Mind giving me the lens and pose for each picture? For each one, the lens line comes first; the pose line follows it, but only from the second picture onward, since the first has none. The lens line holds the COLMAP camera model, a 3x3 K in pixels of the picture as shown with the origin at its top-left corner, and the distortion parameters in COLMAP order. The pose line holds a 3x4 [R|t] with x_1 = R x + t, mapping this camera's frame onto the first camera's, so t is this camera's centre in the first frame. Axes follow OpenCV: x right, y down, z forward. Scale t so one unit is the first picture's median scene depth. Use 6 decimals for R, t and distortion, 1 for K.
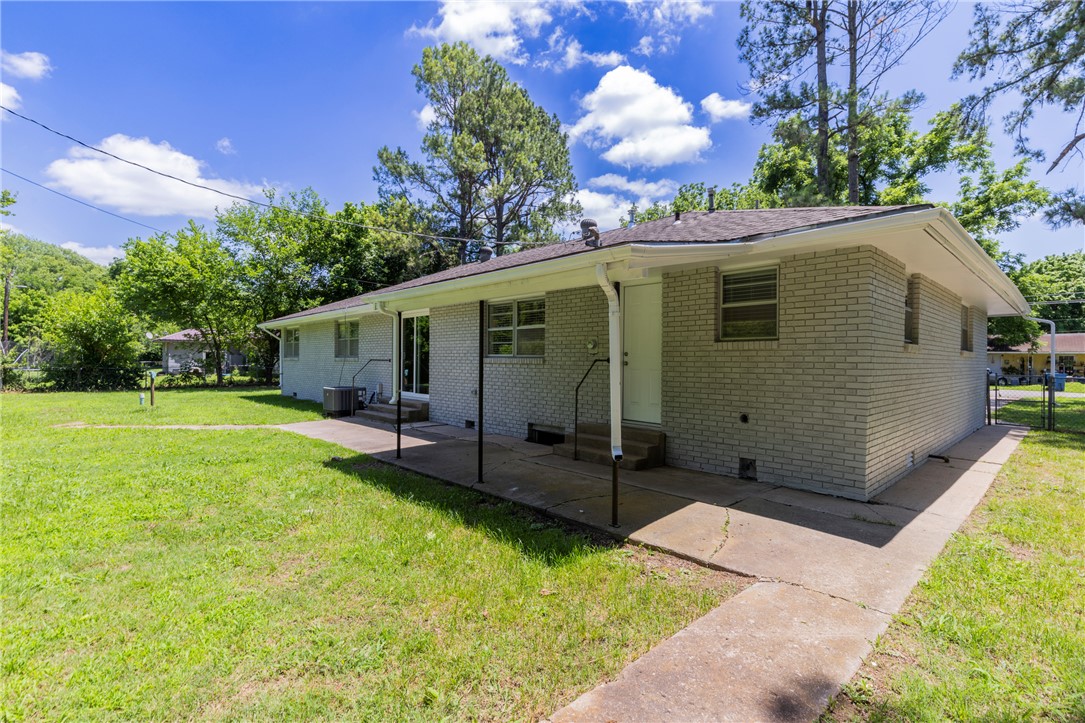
lens RADIAL K [[506.1, 0, 563.9], [0, 506.1, 360.7], [0, 0, 1]] dist [0.011666, 0.000028]
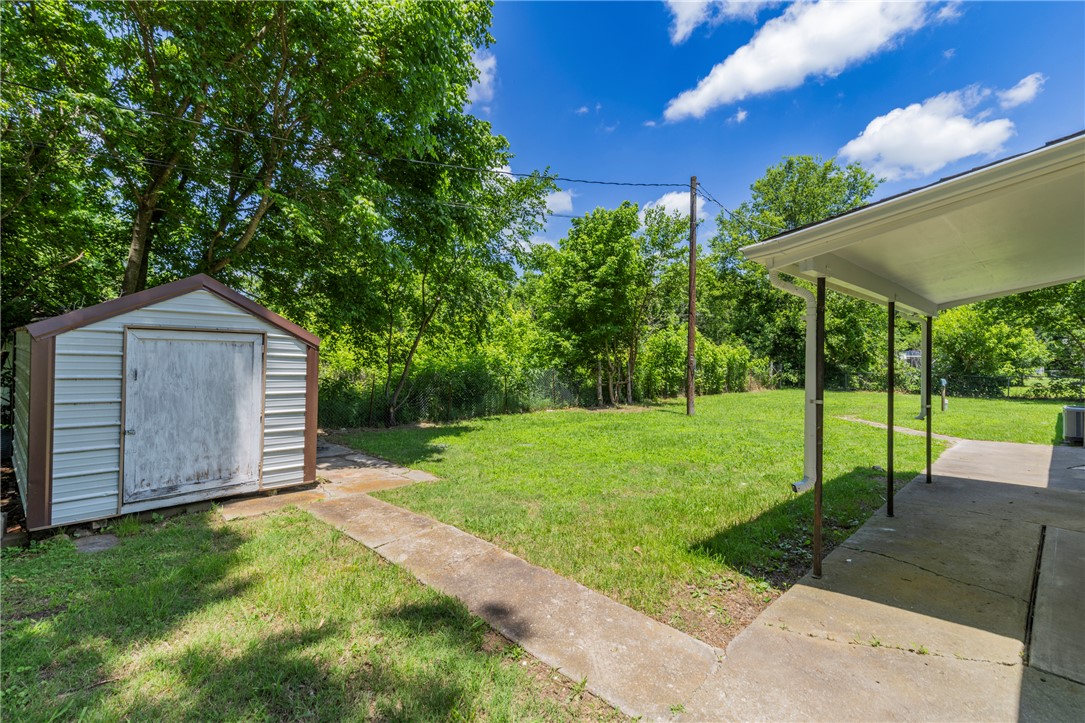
lens RADIAL K [[506.1, 0, 563.9], [0, 506.1, 360.7], [0, 0, 1]] dist [0.011666, 0.000028]
pose [[0.010429, -0.003484, -0.999940, 0.966291], [-0.012363, 0.999917, -0.003613, -0.019116], [0.999869, 0.012400, 0.010385, 0.593408]]
